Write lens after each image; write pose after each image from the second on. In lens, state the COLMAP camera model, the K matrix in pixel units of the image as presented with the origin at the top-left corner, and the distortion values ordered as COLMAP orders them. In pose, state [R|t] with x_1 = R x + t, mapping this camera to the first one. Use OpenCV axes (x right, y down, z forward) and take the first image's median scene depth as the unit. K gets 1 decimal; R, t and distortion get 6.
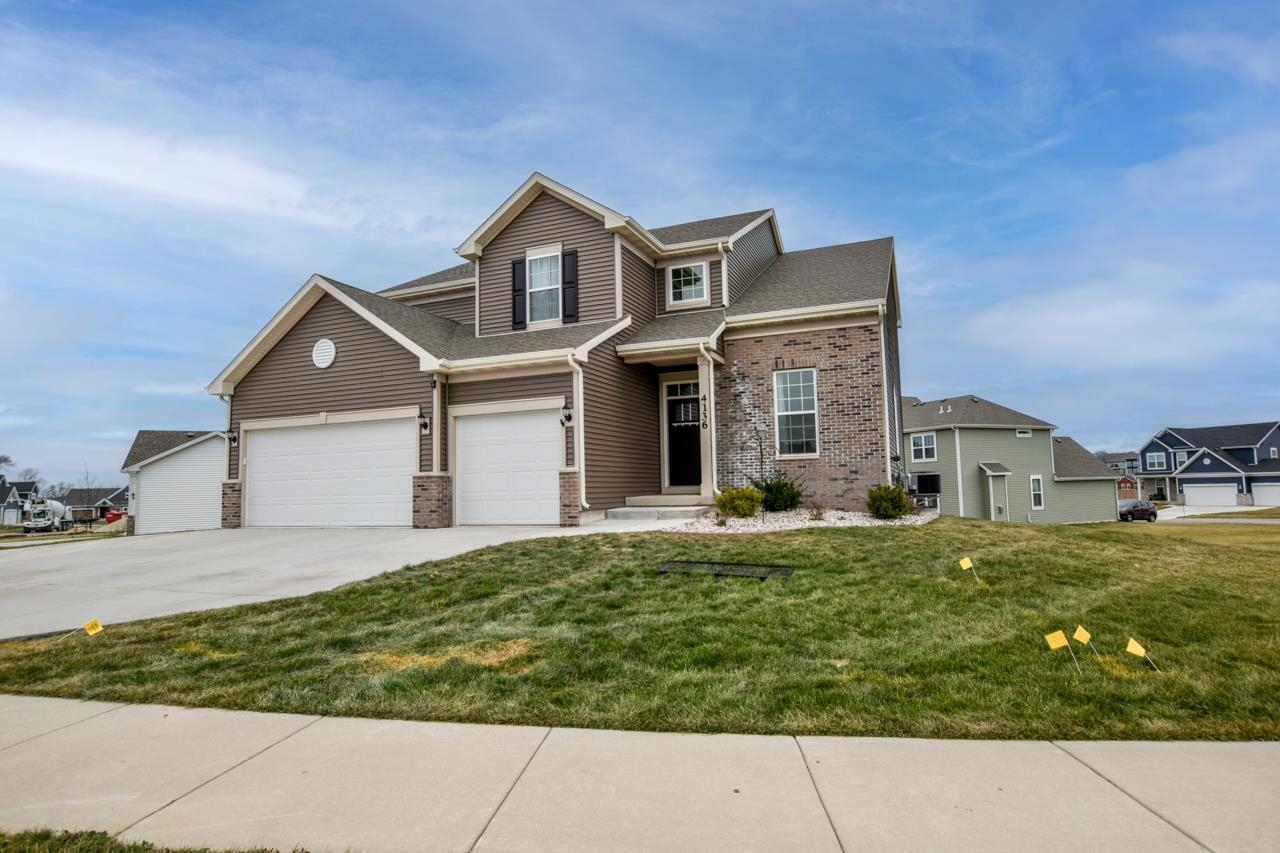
lens RADIAL K [[700.2, 0, 640.6], [0, 700.2, 427.7], [0, 0, 1]] dist [-0.014429, 0.002563]
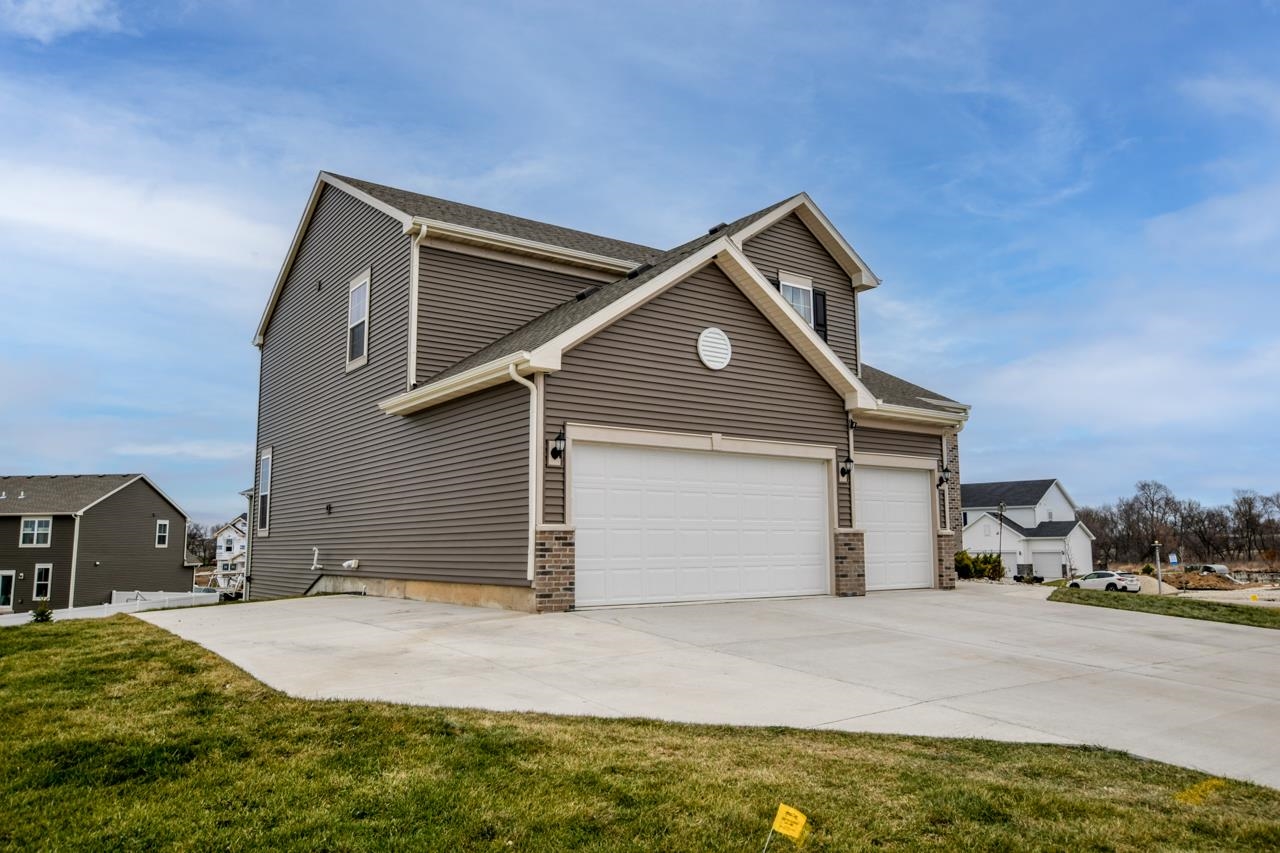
lens RADIAL K [[939.9, 0, 647.0], [0, 939.9, 428.5], [0, 0, 1]] dist [0.019261, 0.013172]
pose [[0.497726, 0.132034, 0.857226, -1.281768], [-0.079023, 0.991138, -0.106777, 0.077425], [-0.863727, -0.014595, 0.503749, 0.589214]]
